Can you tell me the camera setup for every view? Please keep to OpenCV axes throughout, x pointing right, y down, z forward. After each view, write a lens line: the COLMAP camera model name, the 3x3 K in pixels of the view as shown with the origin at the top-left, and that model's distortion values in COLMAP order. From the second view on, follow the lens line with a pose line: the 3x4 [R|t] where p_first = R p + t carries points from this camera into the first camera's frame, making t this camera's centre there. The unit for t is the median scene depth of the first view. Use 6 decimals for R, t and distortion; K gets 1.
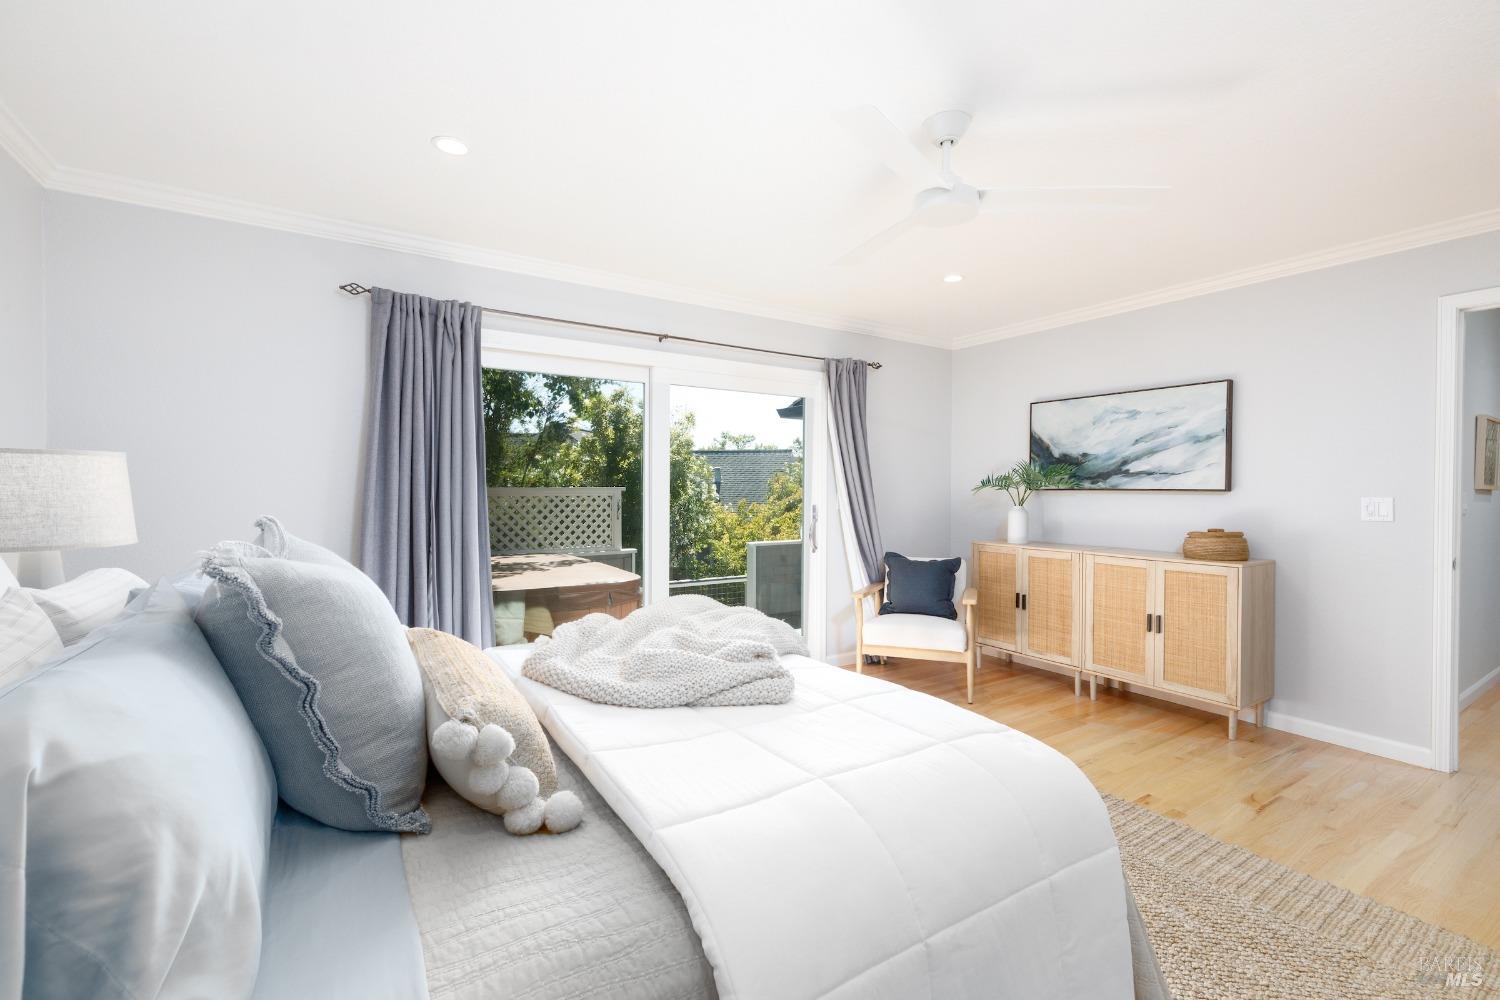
lens RADIAL K [[645.1, 0, 750.0], [0, 645.1, 500.0], [0, 0, 1]] dist [0.000702, 0.000063]
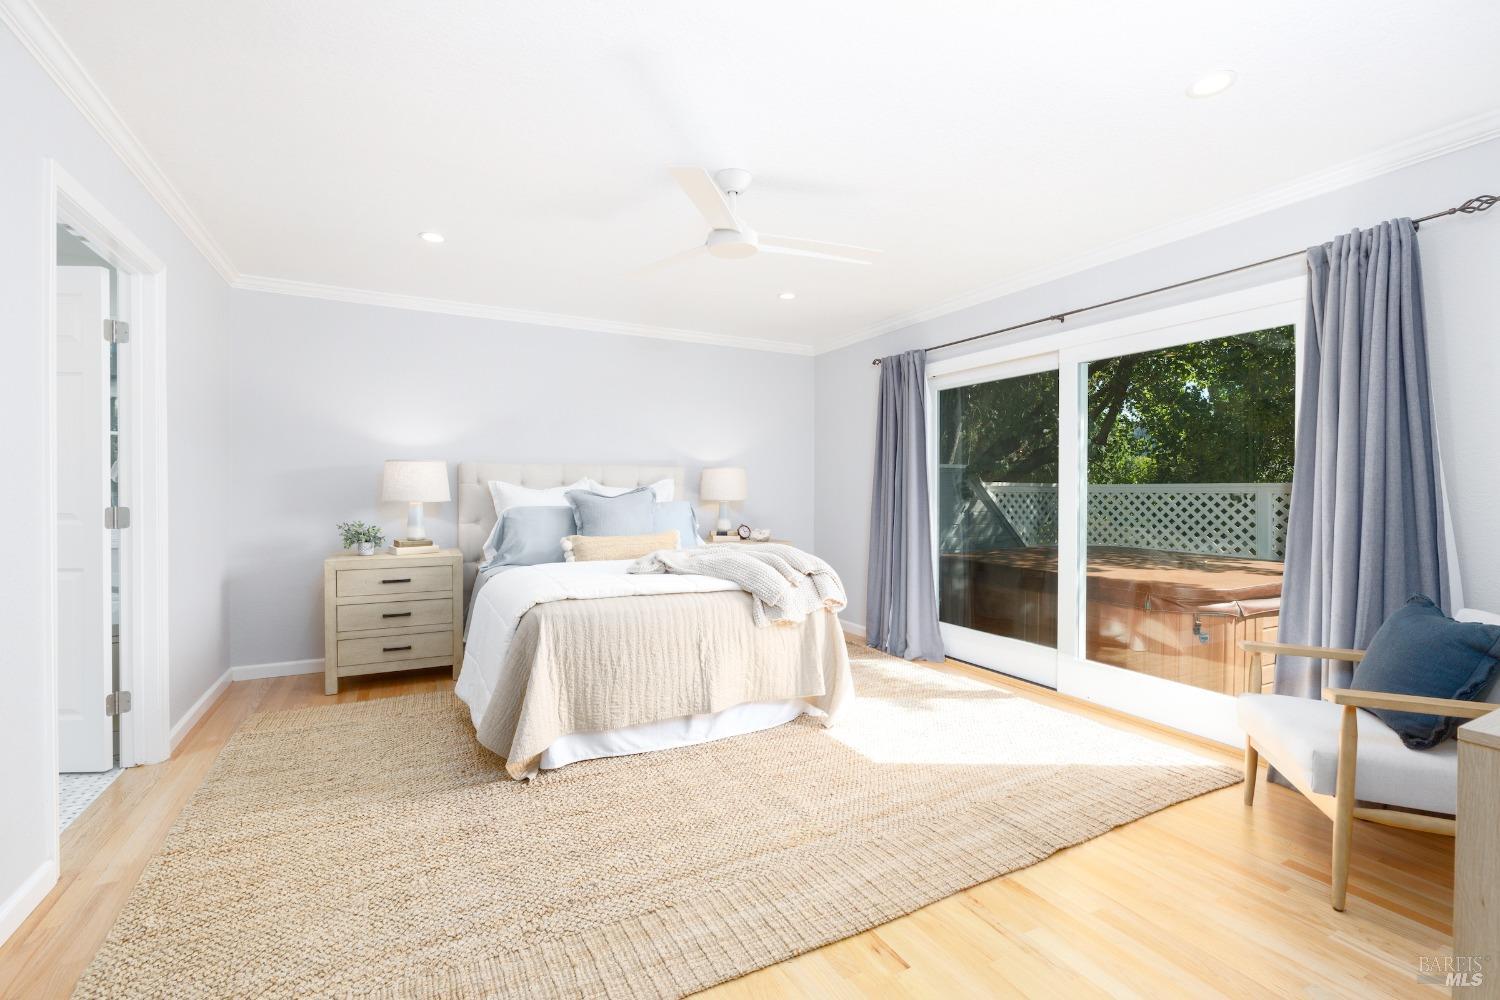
lens RADIAL K [[666.6, 0, 750.0], [0, 666.6, 500.0], [0, 0, 1]] dist [0.000080, 0.000012]
pose [[-0.074063, 0.007159, -0.997228, 0.914522], [-0.019316, 0.999776, 0.008612, 0.023167], [0.997066, 0.019901, -0.073909, 0.628185]]
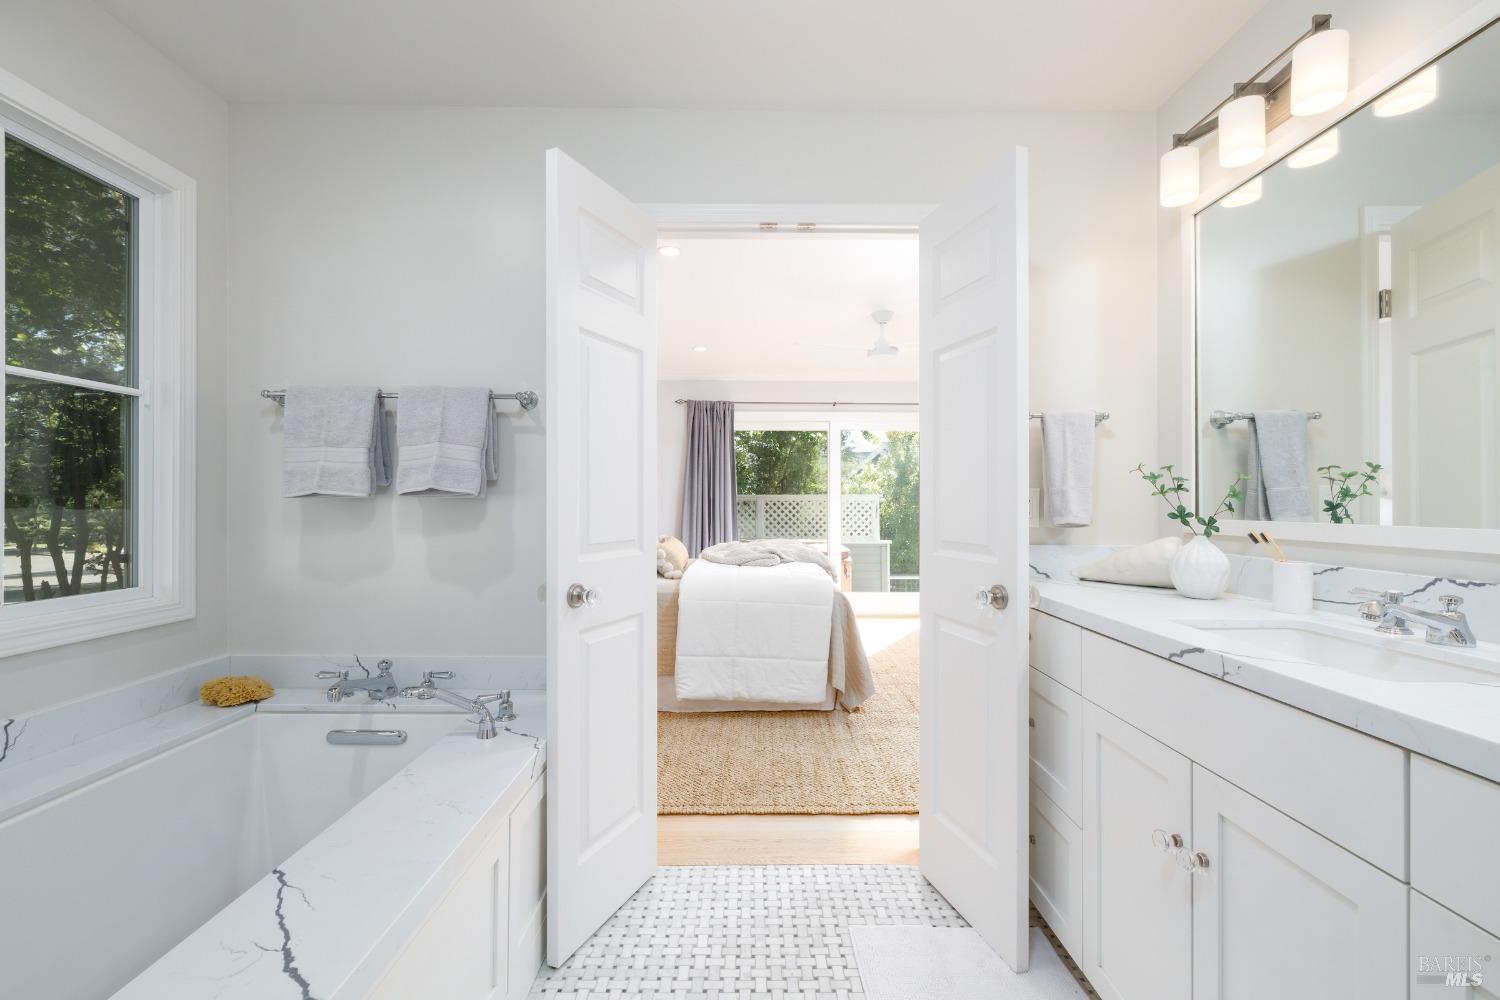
lens RADIAL K [[645.1, 0, 750.0], [0, 645.1, 500.0], [0, 0, 1]] dist [0.000702, 0.000063]
pose [[0.839589, 0.006331, -0.543185, 0.623118], [-0.017426, 0.999731, -0.015283, 0.034647], [0.542943, 0.022297, 0.839474, -0.571429]]
